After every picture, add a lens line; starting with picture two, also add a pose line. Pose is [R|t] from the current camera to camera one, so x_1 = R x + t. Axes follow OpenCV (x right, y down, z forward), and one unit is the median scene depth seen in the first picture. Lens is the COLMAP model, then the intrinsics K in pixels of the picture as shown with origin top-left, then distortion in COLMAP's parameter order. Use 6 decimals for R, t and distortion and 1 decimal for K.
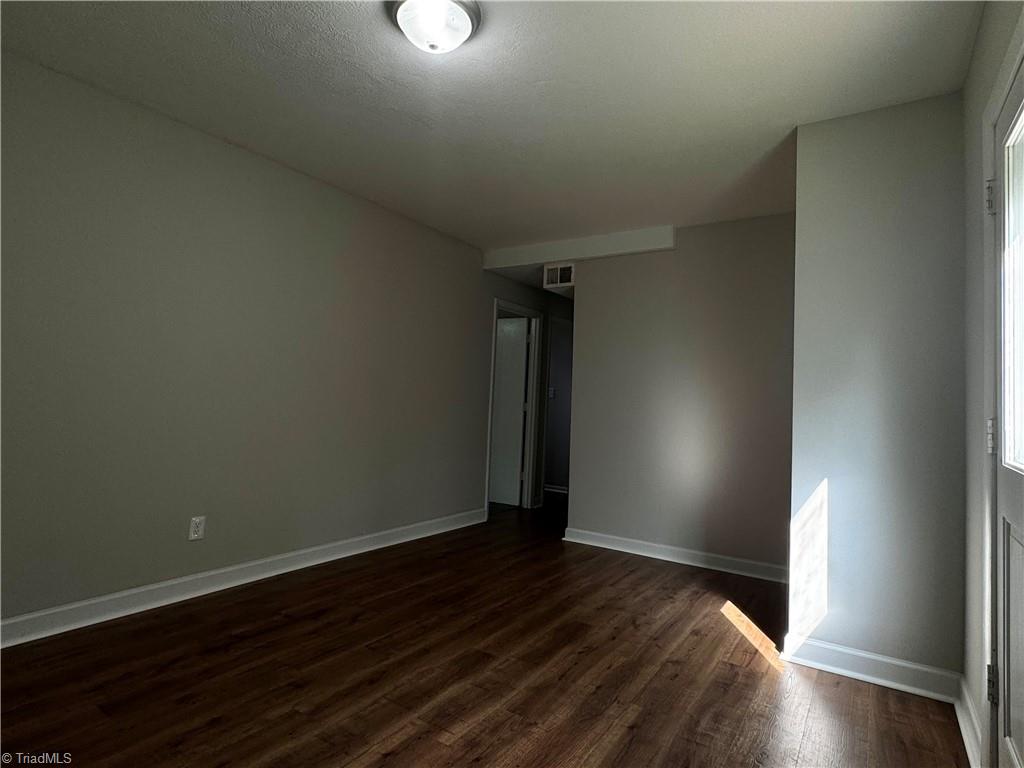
lens RADIAL K [[558.8, 0, 512.0], [0, 558.8, 384.0], [0, 0, 1]] dist [0.000845, 0.001139]
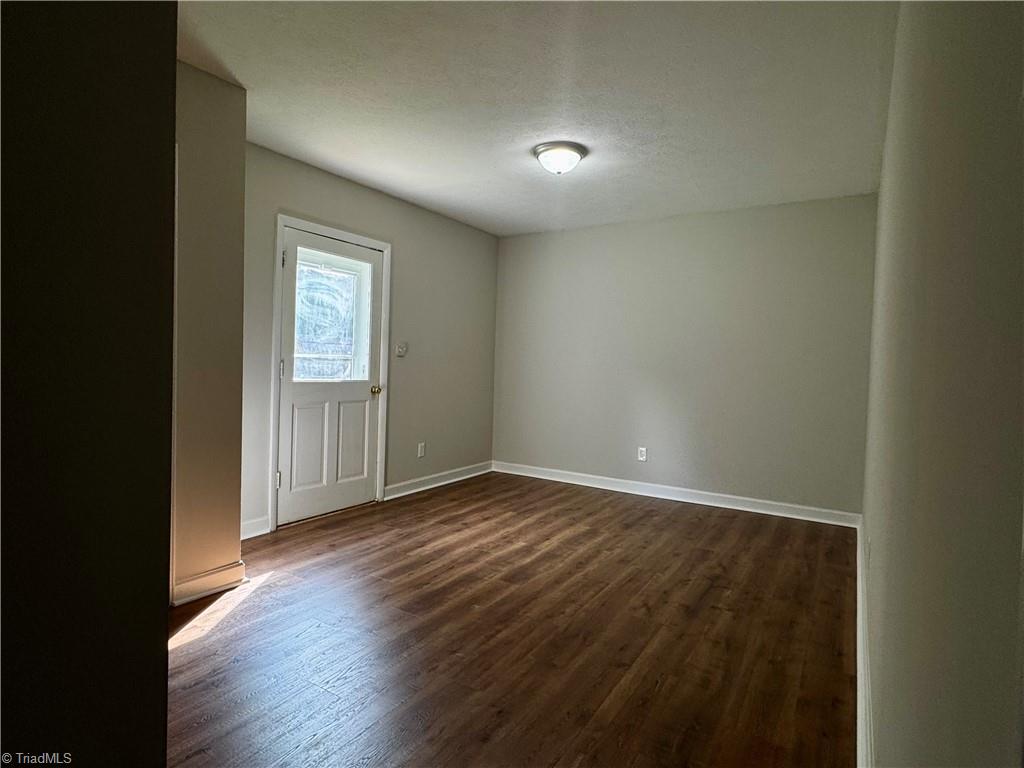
lens RADIAL K [[558.8, 0, 512.0], [0, 558.8, 384.0], [0, 0, 1]] dist [0.000845, 0.001139]
pose [[-0.997326, -0.066642, -0.029979, 0.010469], [-0.066912, 0.997726, 0.008108, 0.047671], [0.029371, 0.010092, -0.999518, 2.320097]]
